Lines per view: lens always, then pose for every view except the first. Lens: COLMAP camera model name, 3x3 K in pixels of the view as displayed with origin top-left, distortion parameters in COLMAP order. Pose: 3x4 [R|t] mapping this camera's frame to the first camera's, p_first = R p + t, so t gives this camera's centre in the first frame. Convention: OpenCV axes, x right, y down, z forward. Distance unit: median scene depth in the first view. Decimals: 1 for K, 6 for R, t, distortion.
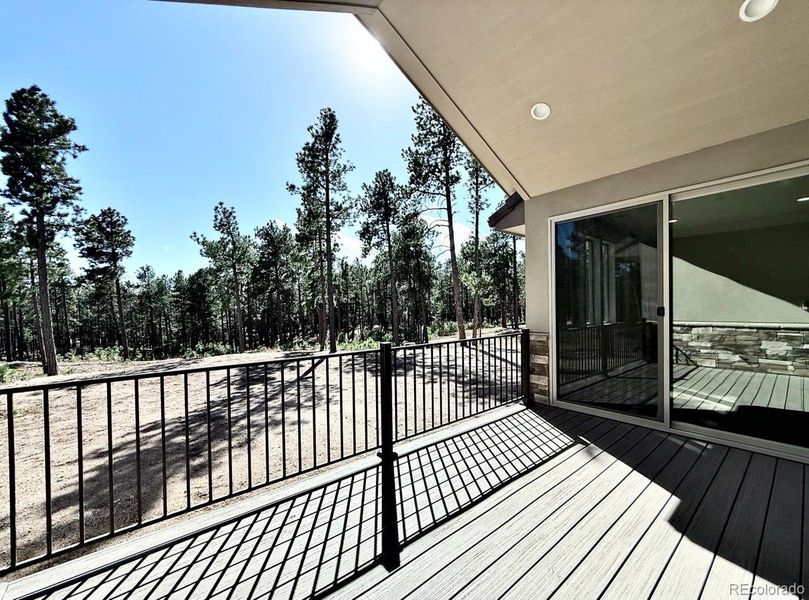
lens RADIAL K [[332.6, 0, 420.7], [0, 332.6, 309.7], [0, 0, 1]] dist [0.000839, 0.000790]
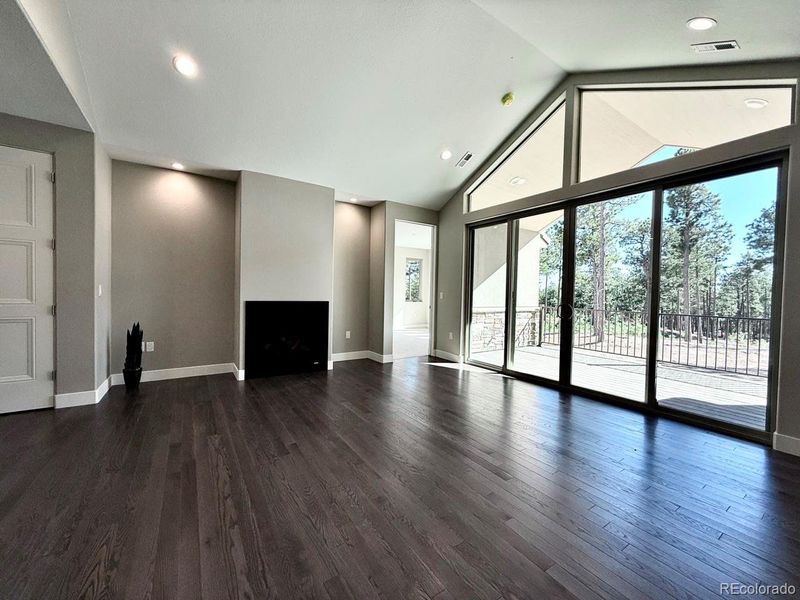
lens RADIAL K [[328.9, 0, 398.3], [0, 328.9, 297.9], [0, 0, 1]] dist [0.000839, 0.000790]
pose [[-0.110068, 0.029282, -0.993493, 0.306340], [-0.028163, 0.999073, 0.032567, 0.000338], [0.993525, 0.031565, -0.109141, -0.052055]]
